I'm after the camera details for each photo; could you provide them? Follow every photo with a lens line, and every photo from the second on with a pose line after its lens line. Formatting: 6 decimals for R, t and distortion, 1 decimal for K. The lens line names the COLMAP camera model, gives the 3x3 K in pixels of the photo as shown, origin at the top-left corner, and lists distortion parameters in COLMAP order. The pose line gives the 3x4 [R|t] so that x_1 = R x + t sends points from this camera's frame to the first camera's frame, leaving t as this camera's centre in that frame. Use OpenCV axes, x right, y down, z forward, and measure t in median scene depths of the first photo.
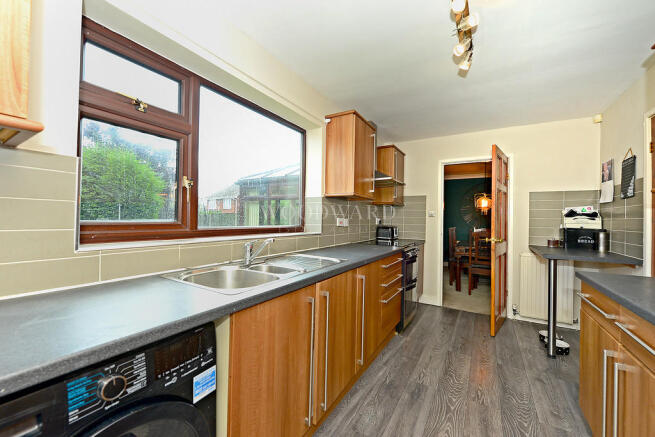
lens RADIAL K [[262.2, 0, 326.5], [0, 262.2, 217.5], [0, 0, 1]] dist [0.000842, -0.000024]
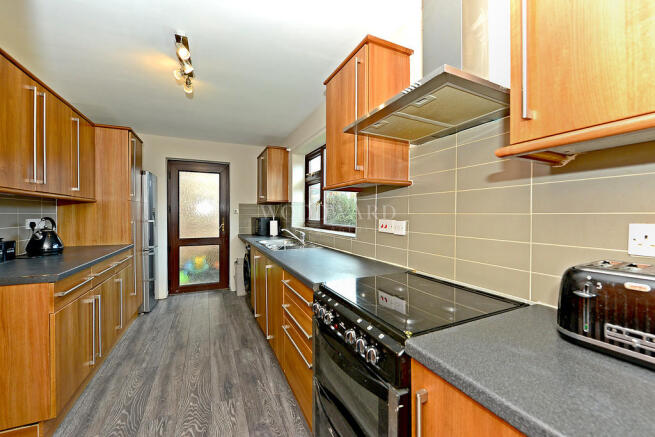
lens RADIAL K [[262.2, 0, 329.7], [0, 262.2, 217.9], [0, 0, 1]] dist [0.000842, -0.000024]
pose [[-0.555400, -0.007155, -0.831552, 0.970164], [-0.006685, 0.999969, -0.004139, 0.002692], [0.831556, 0.003260, -0.555431, 1.877380]]
